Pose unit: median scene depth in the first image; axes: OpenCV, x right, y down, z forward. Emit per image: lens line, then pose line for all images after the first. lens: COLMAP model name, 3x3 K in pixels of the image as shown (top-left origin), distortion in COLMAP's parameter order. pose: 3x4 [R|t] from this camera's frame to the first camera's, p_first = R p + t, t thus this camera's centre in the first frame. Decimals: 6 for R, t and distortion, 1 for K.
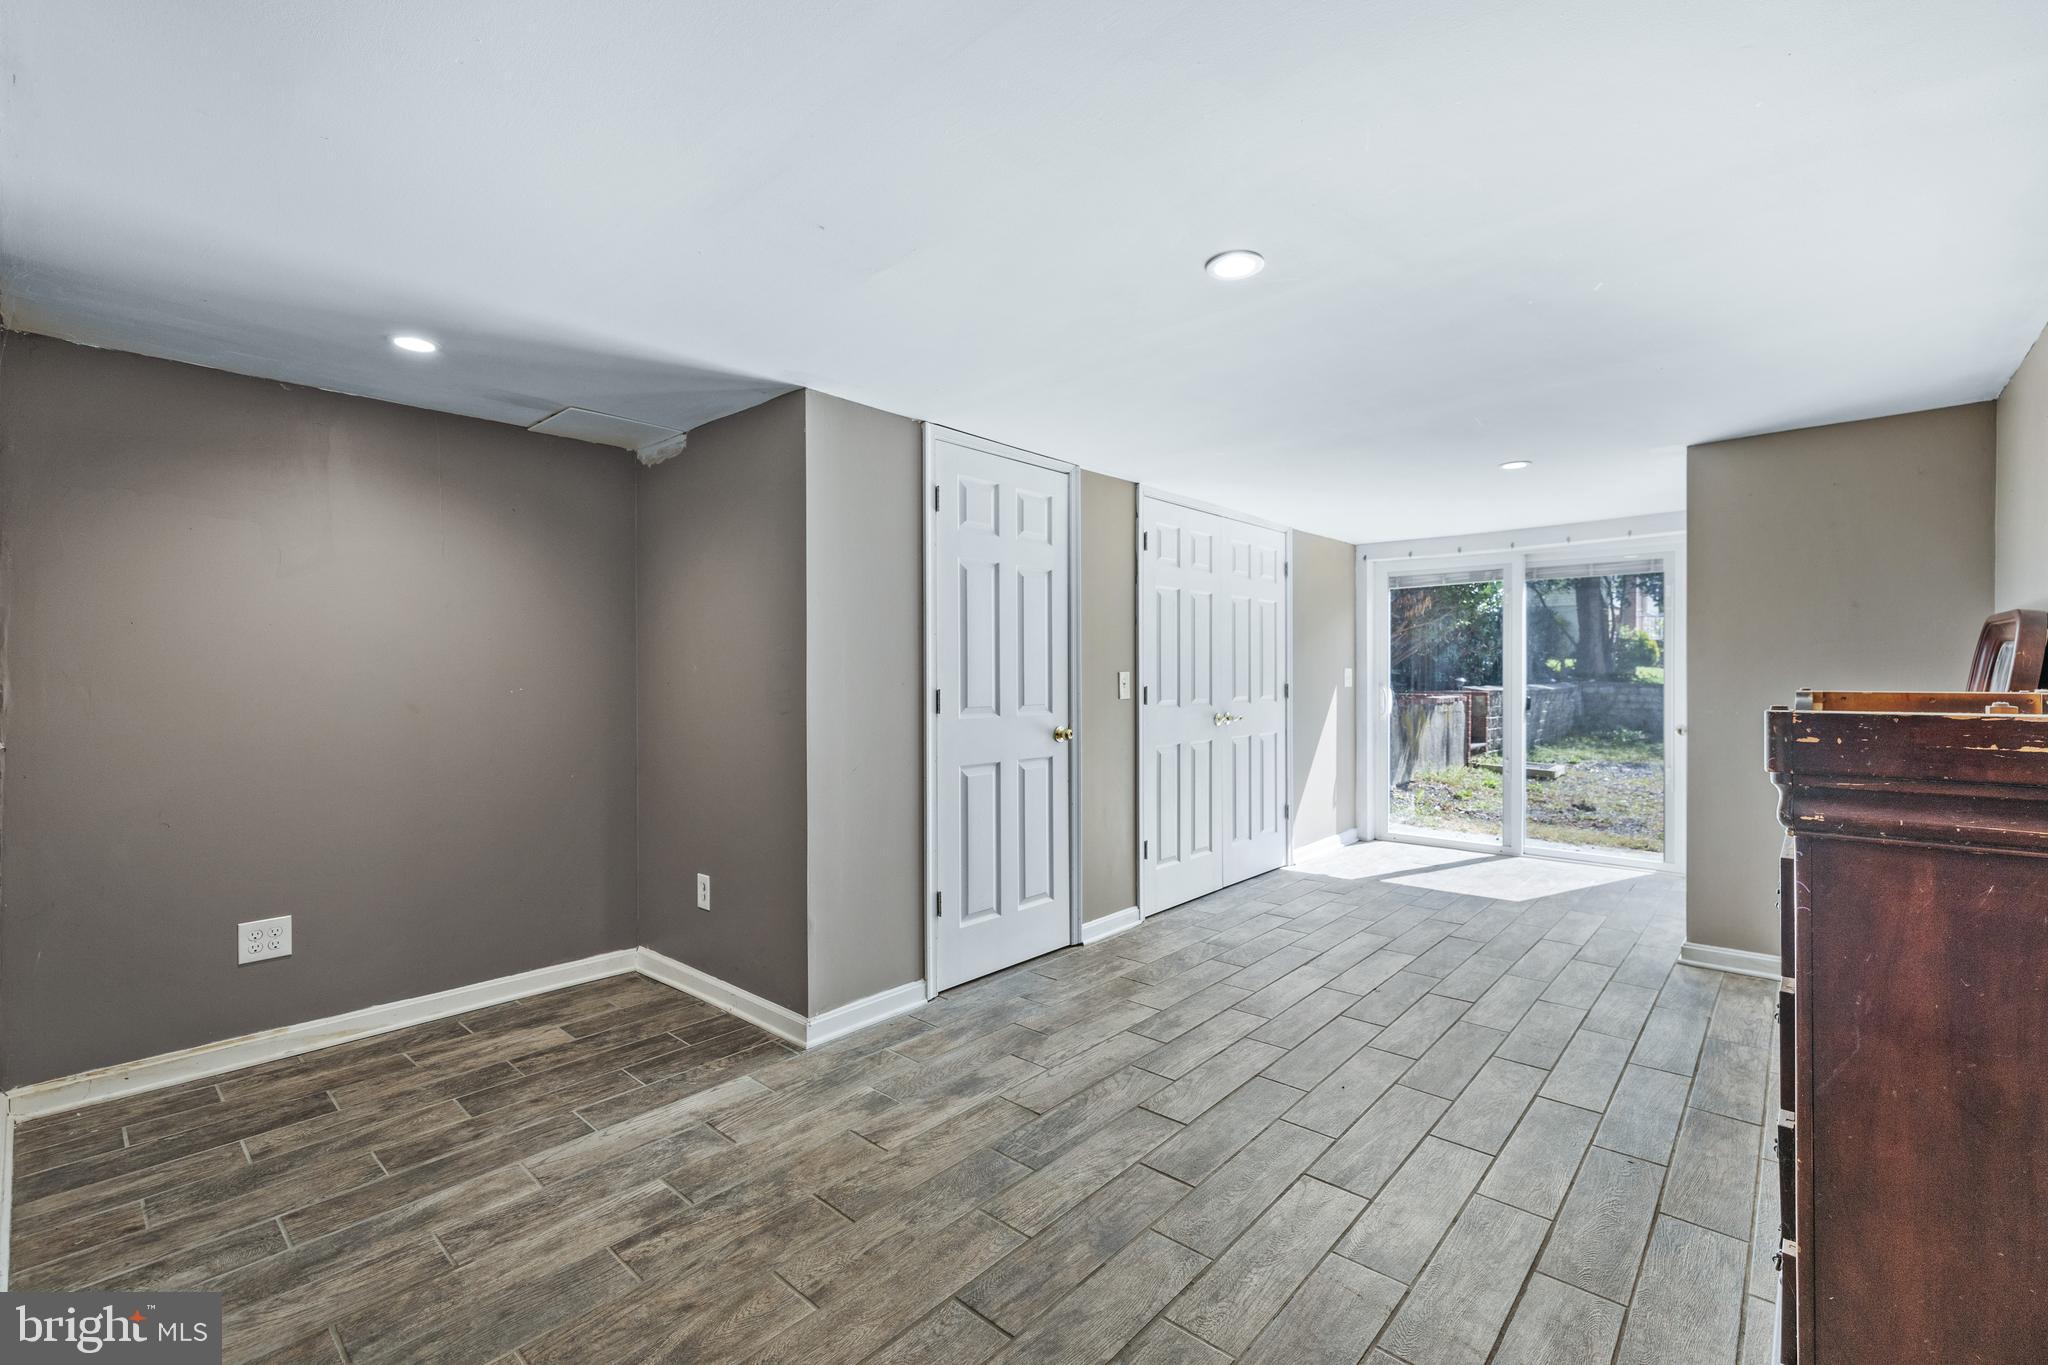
lens RADIAL K [[879.8, 0, 1023.1], [0, 879.8, 673.4], [0, 0, 1]] dist [0.003822, 0.000559]
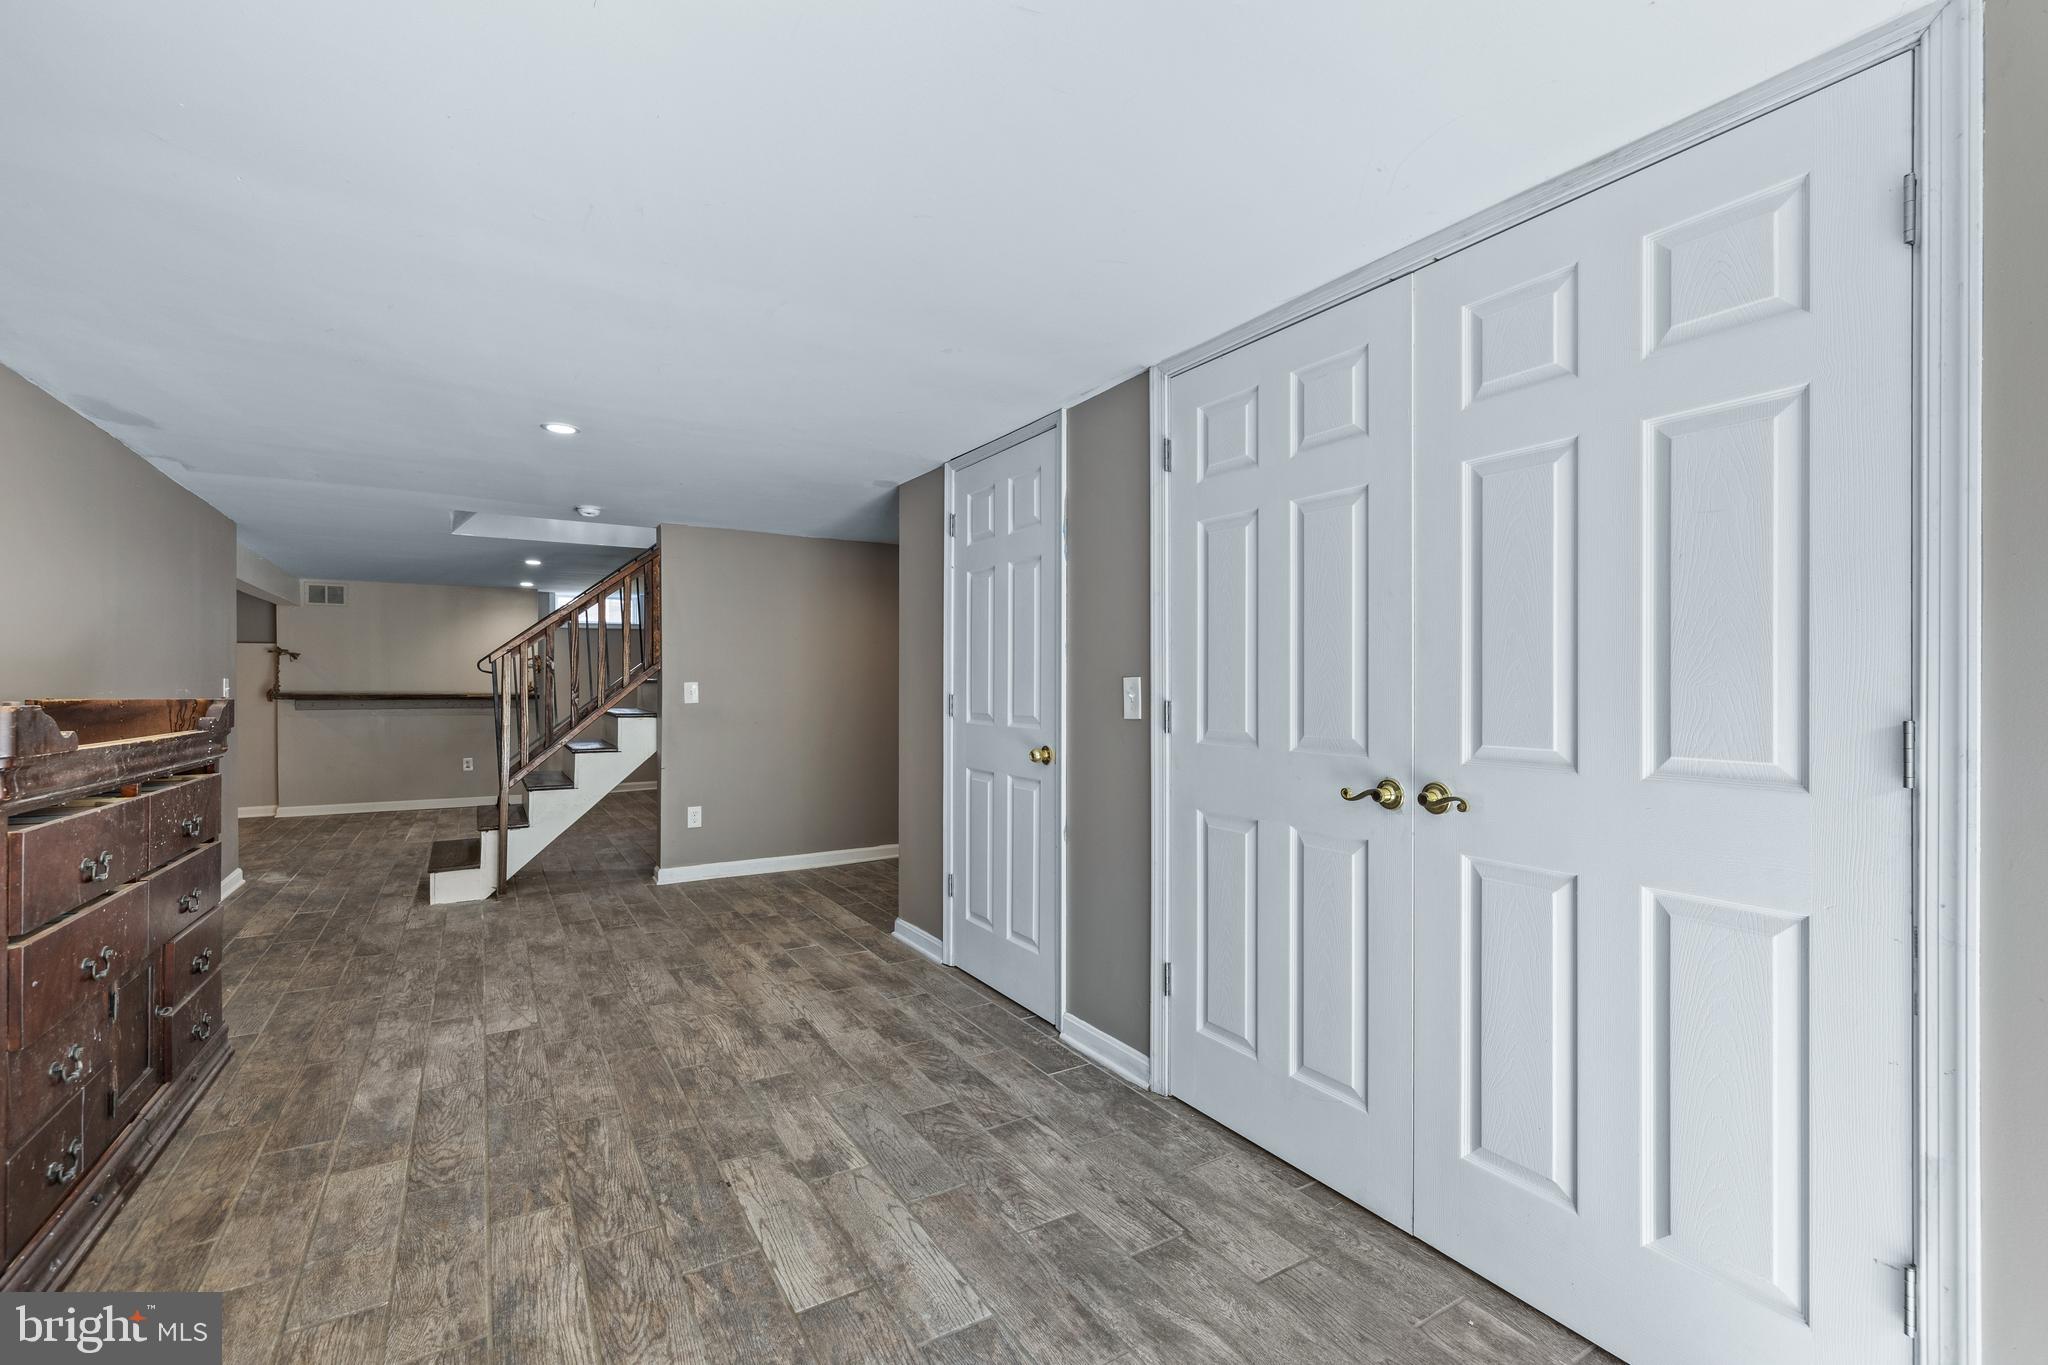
lens RADIAL K [[879.8, 0, 1009.1], [0, 879.8, 684.6], [0, 0, 1]] dist [0.003822, 0.000559]
pose [[-0.294103, 0.000526, -0.955774, 1.035408], [0.000442, 1.000000, 0.000415, 0.006855], [0.955774, -0.000301, -0.294103, 1.520215]]
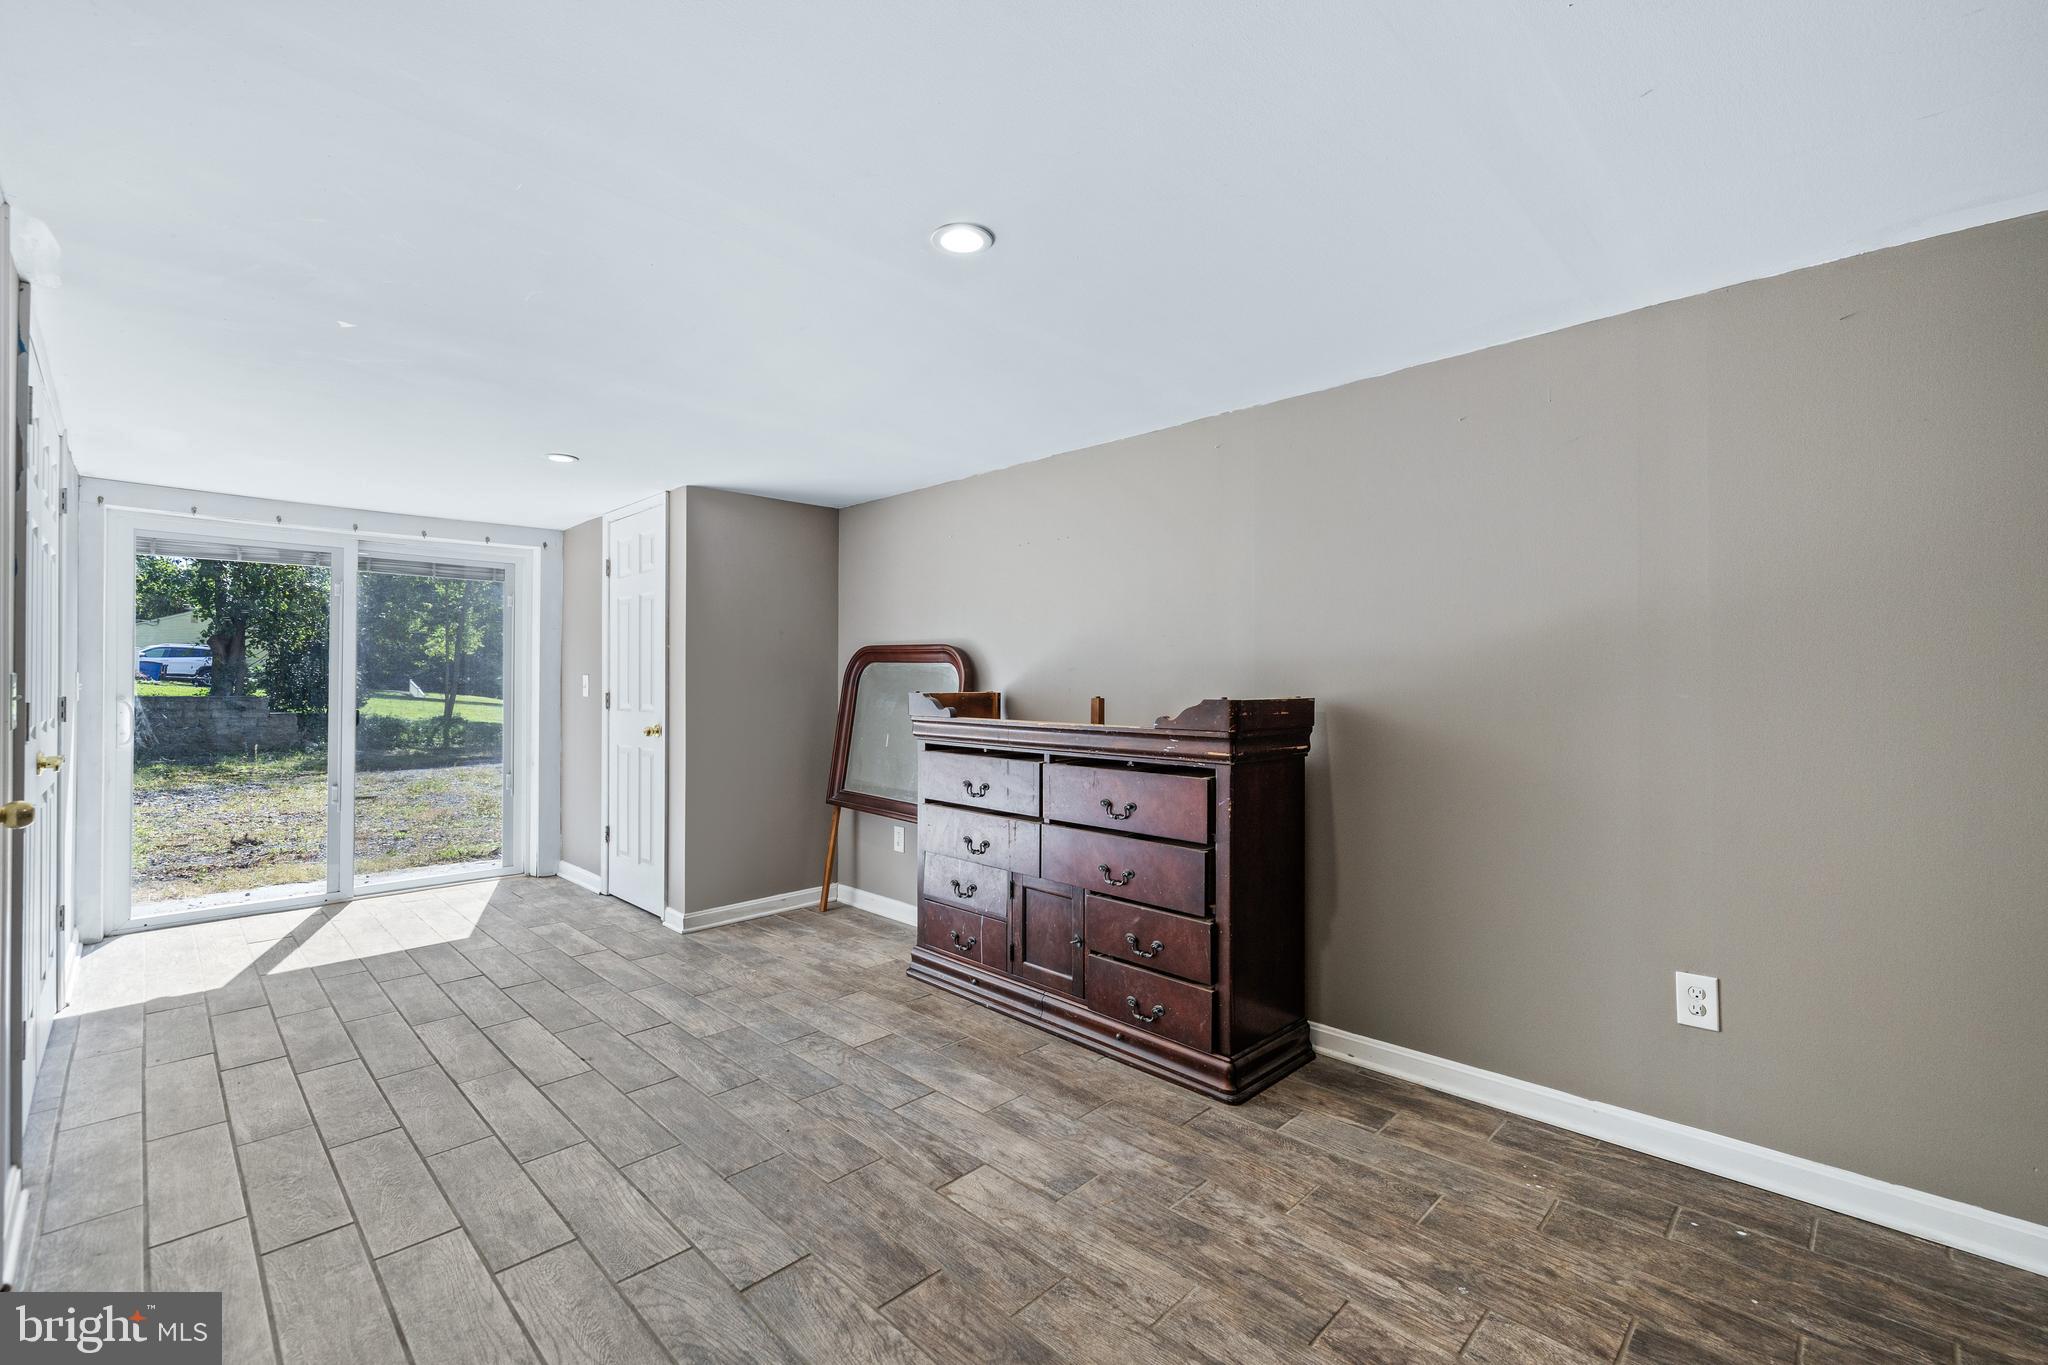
lens RADIAL K [[879.8, 0, 1030.0], [0, 879.8, 684.8], [0, 0, 1]] dist [0.003822, 0.000559]
pose [[0.043722, -0.001118, 0.999043, -0.459345], [-0.000238, 0.999999, 0.001130, 0.003928], [-0.999044, -0.000288, 0.043721, 0.599940]]
